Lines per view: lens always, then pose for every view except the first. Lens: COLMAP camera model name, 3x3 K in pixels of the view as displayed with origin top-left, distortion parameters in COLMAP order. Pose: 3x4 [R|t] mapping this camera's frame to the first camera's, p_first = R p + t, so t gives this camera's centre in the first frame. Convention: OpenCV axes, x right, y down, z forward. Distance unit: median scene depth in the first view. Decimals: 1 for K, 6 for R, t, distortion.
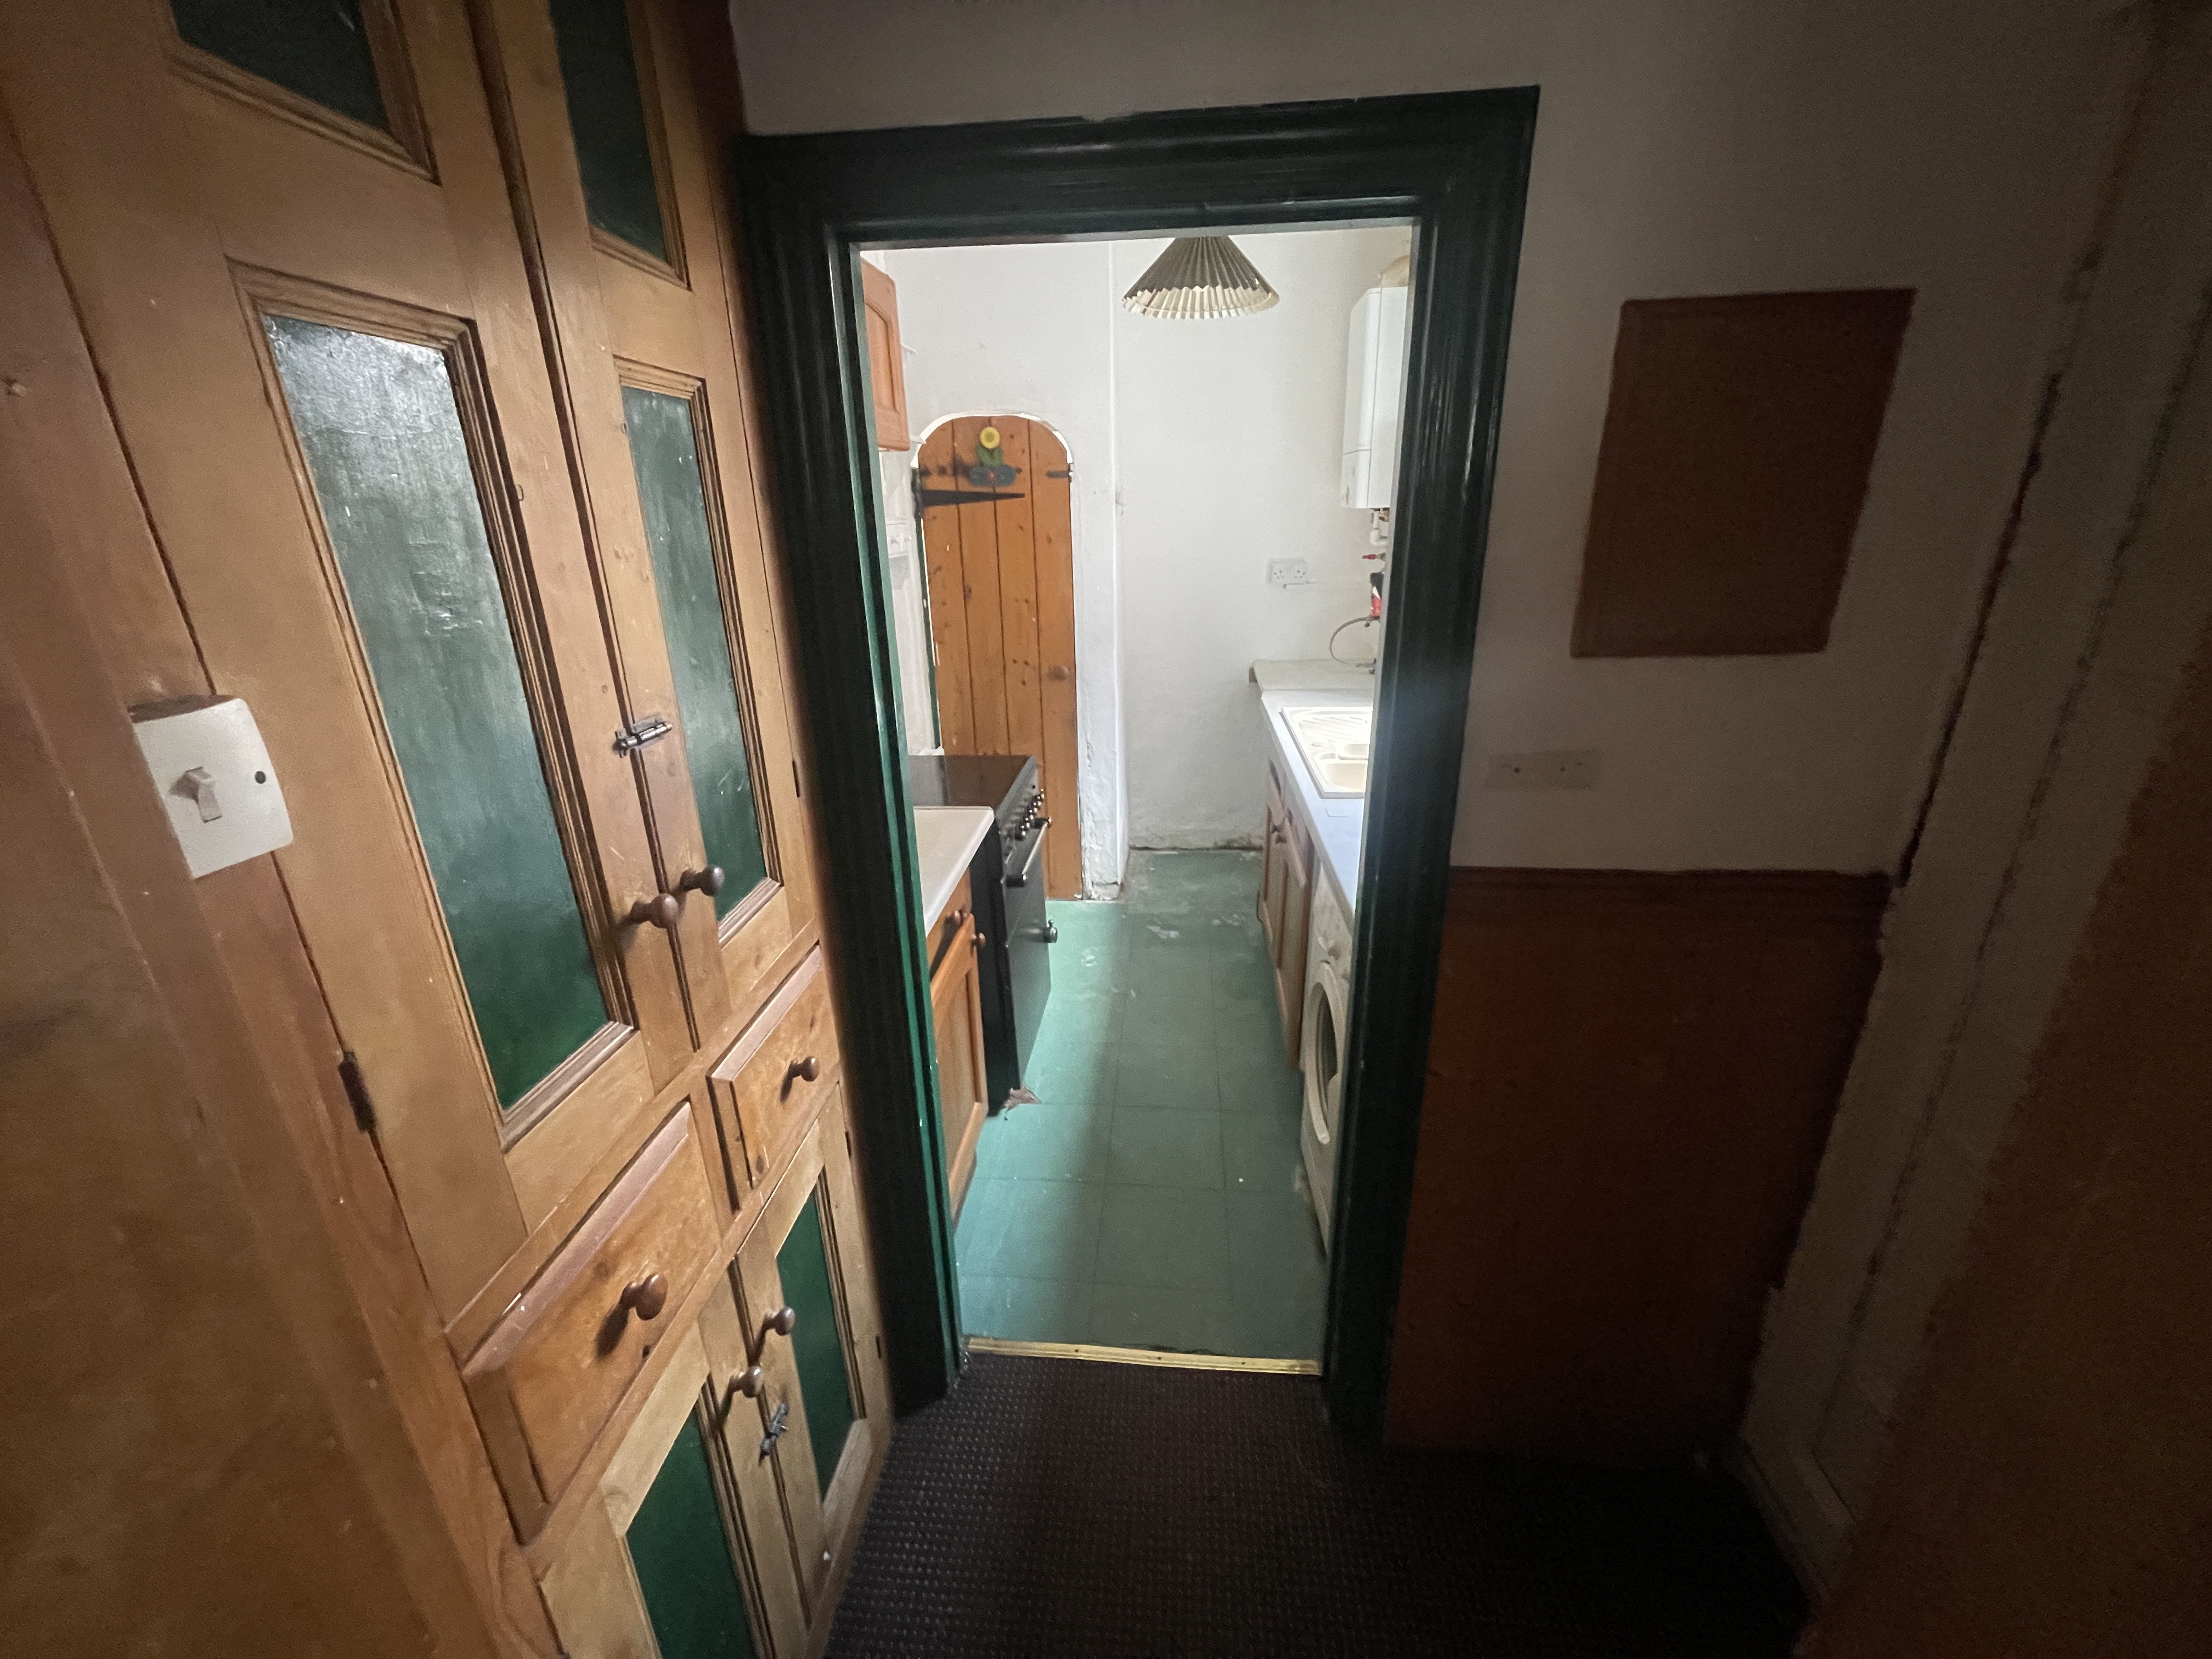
lens RADIAL K [[891.1, 0, 1099.1], [0, 891.1, 822.3], [0, 0, 1]] dist [0.009492, -0.000263]
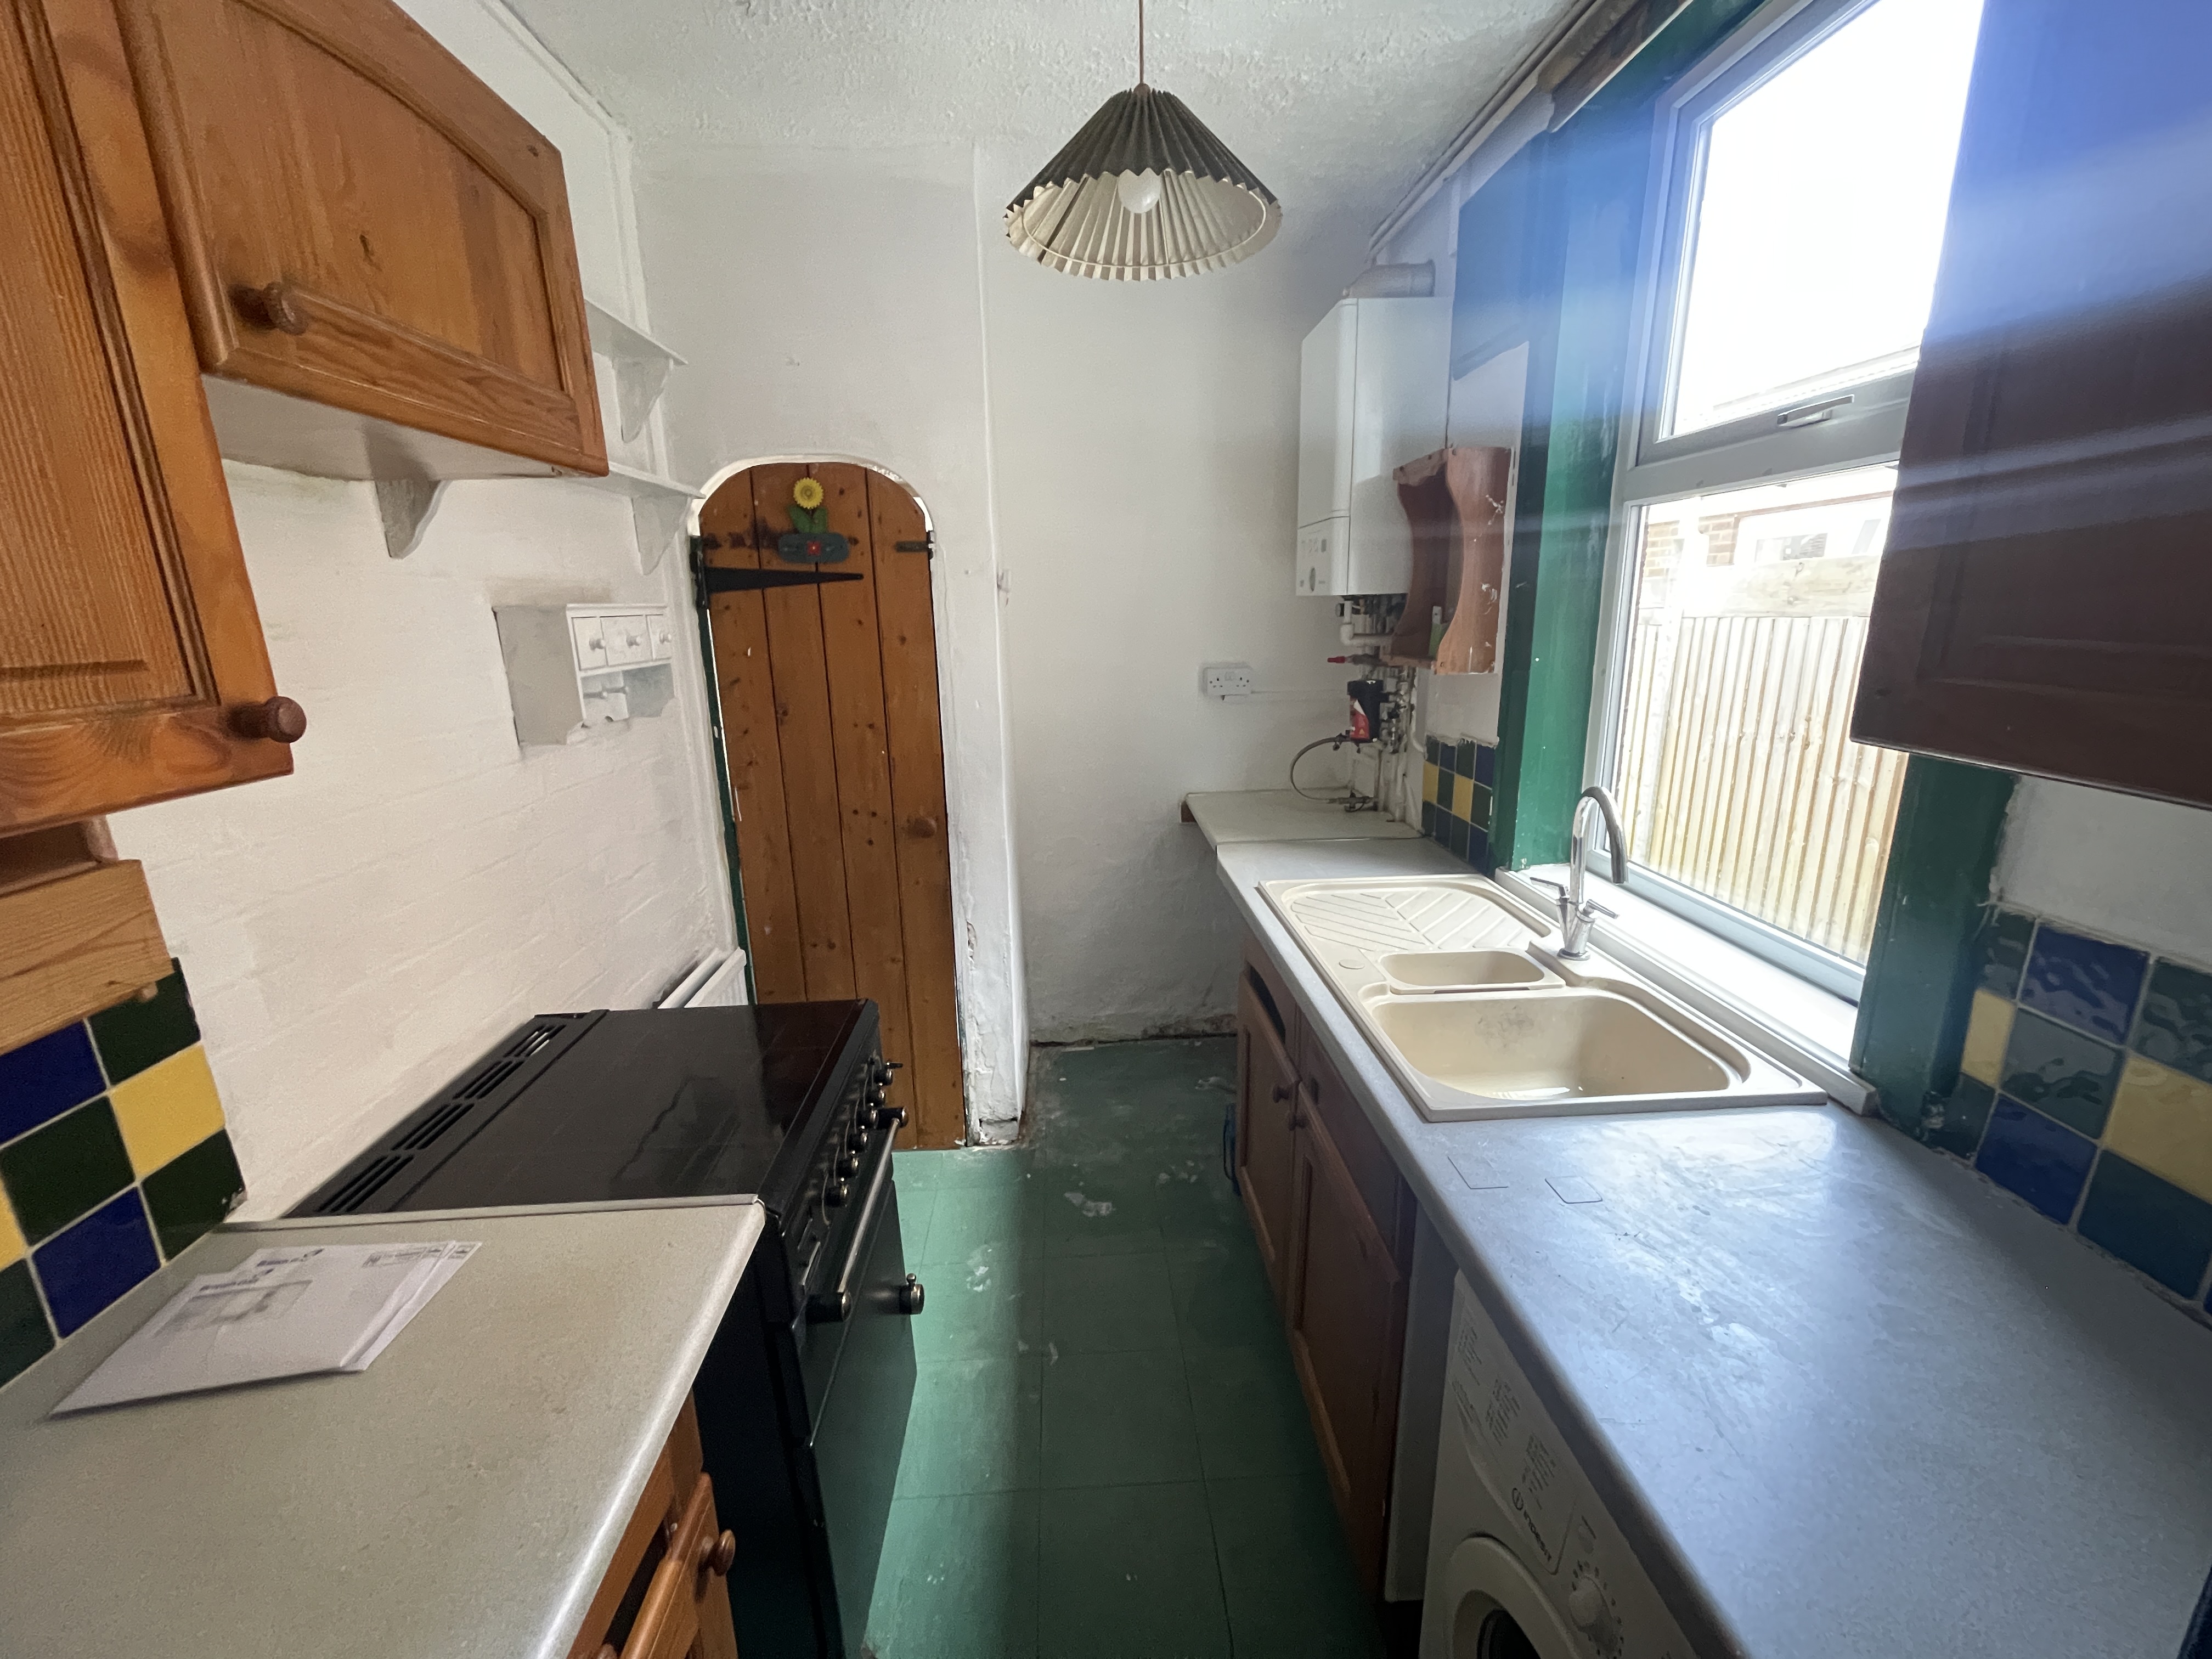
lens RADIAL K [[891.1, 0, 1099.1], [0, 891.1, 822.3], [0, 0, 1]] dist [0.009492, -0.000263]
pose [[0.990852, -0.031469, 0.131235, -0.000171], [0.045027, 0.993799, -0.101662, -0.098393], [-0.127222, 0.106641, 0.986125, 0.313283]]
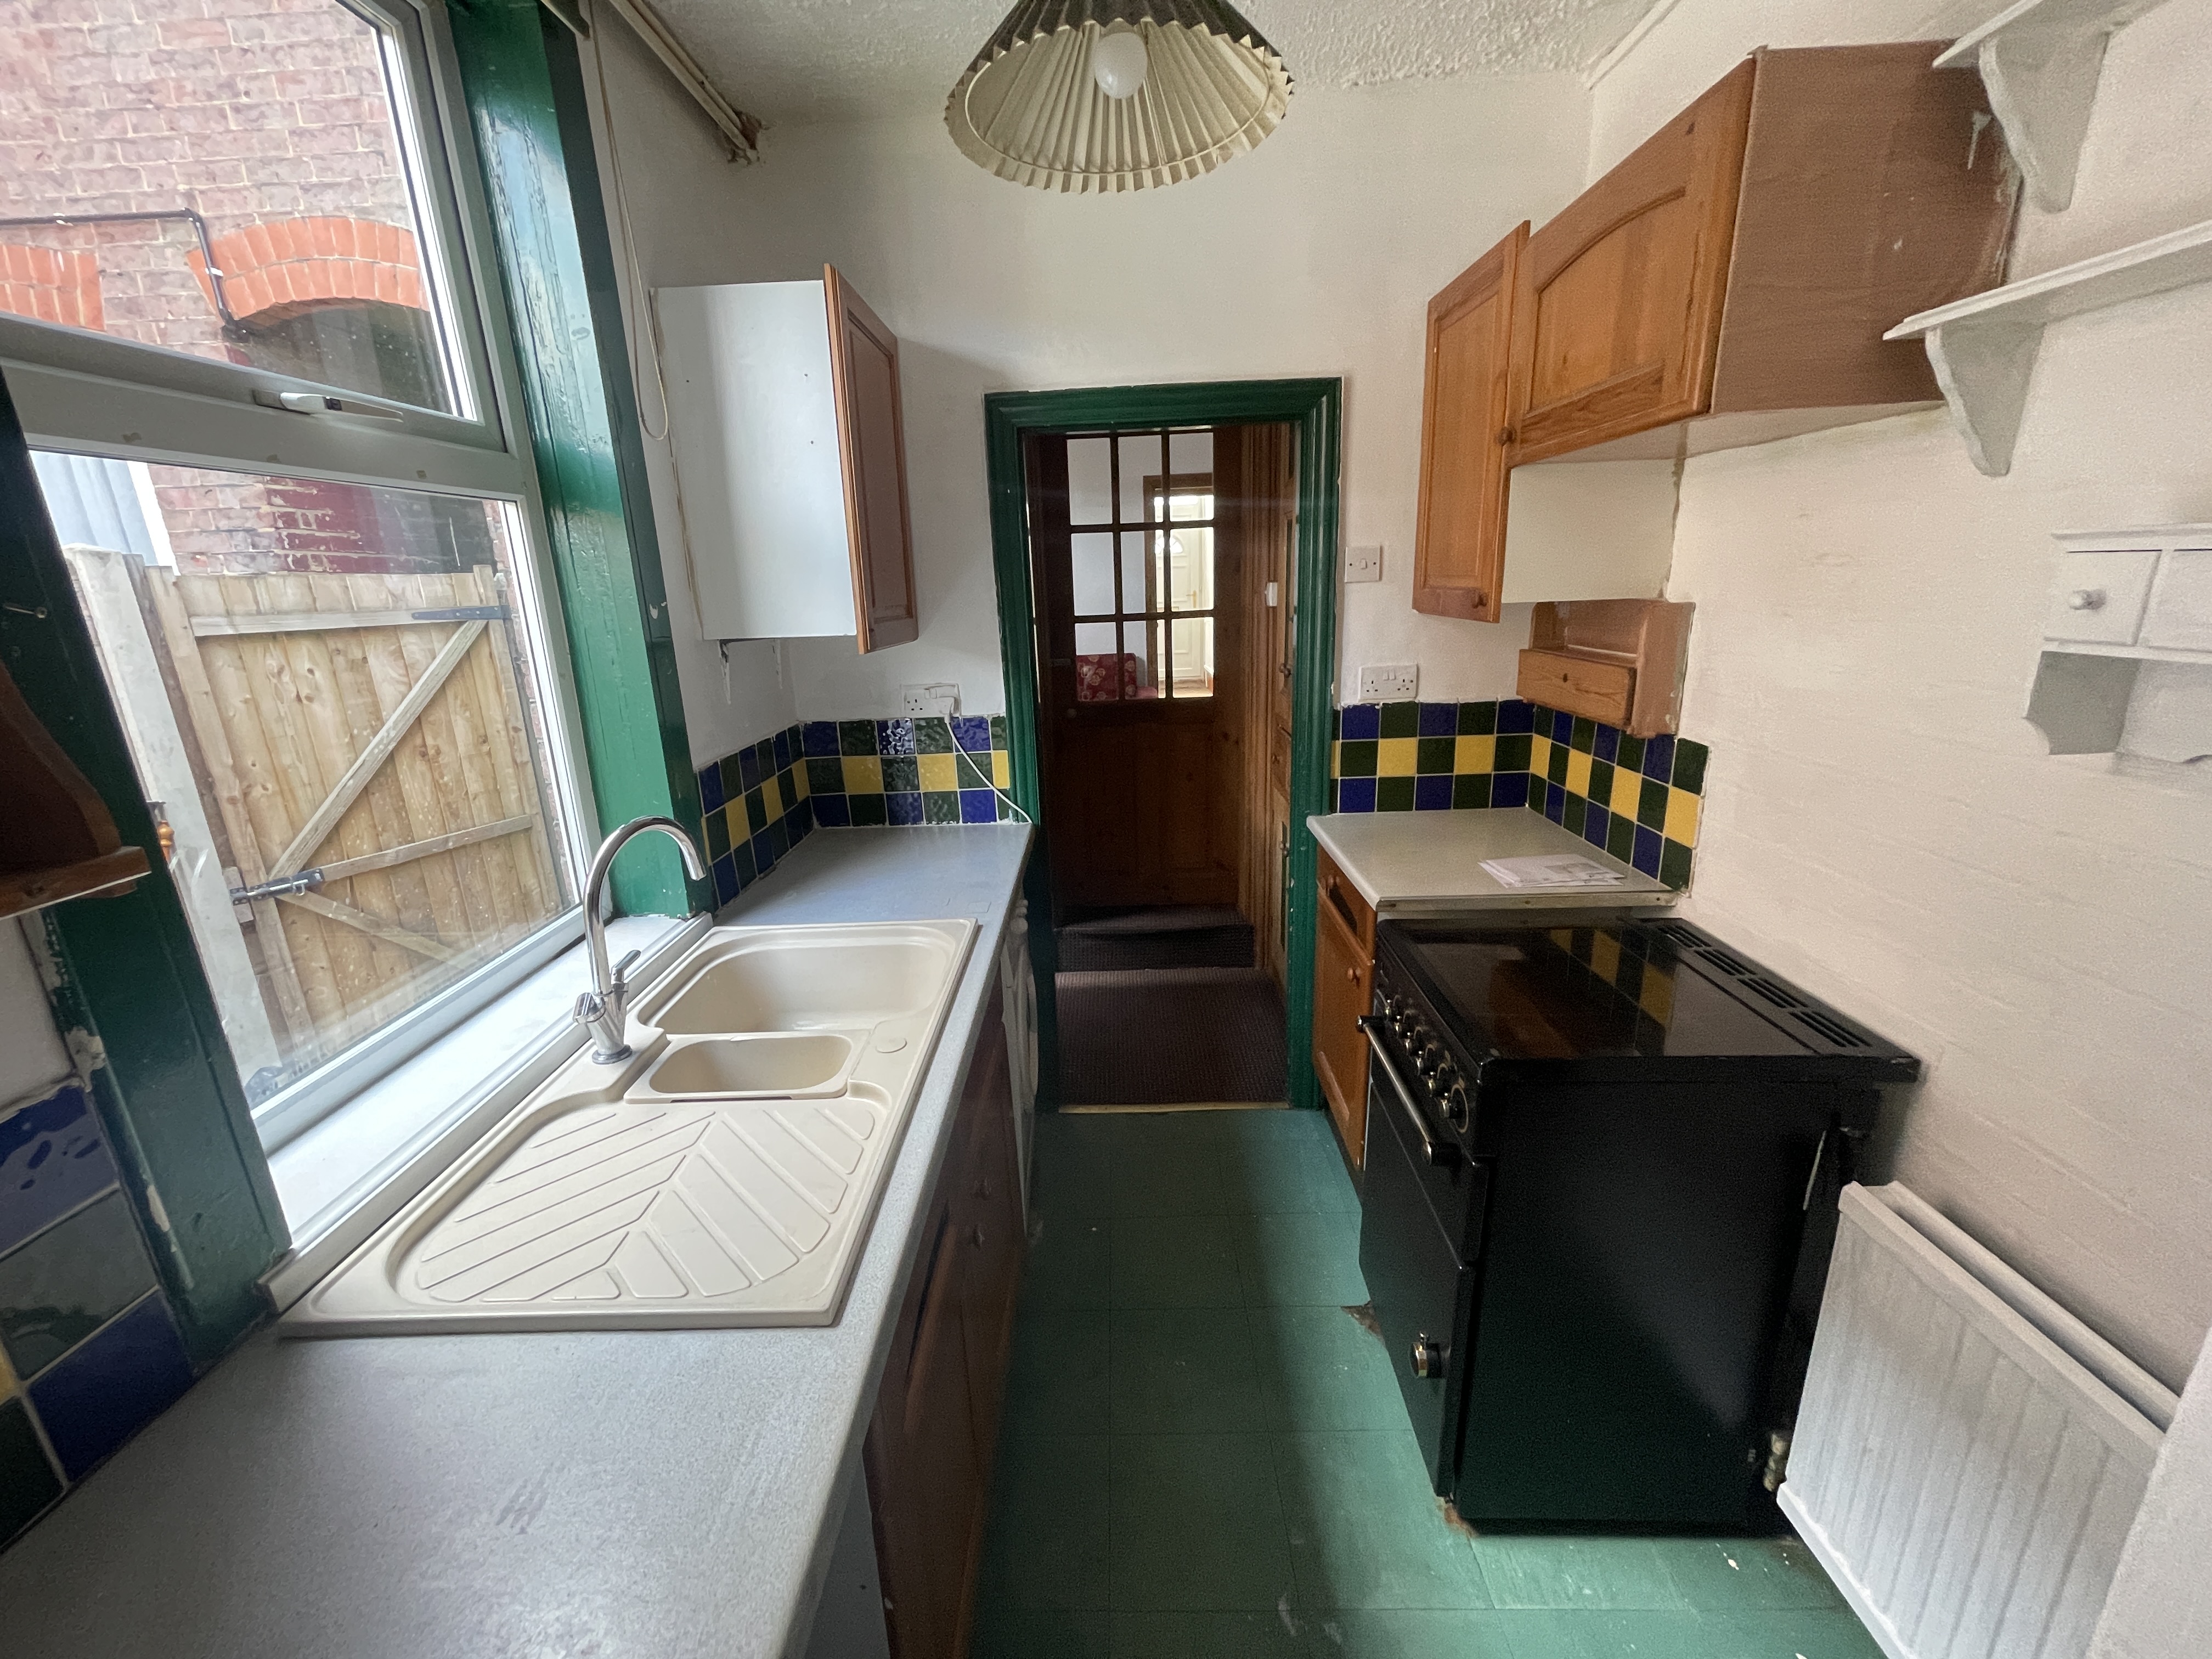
lens RADIAL K [[891.1, 0, 1099.1], [0, 891.1, 822.3], [0, 0, 1]] dist [0.009492, -0.000263]
pose [[-0.995154, 0.076045, -0.062331, 0.121221], [0.026138, 0.815707, 0.577875, -0.361351], [0.094789, 0.573445, -0.813742, 1.034224]]
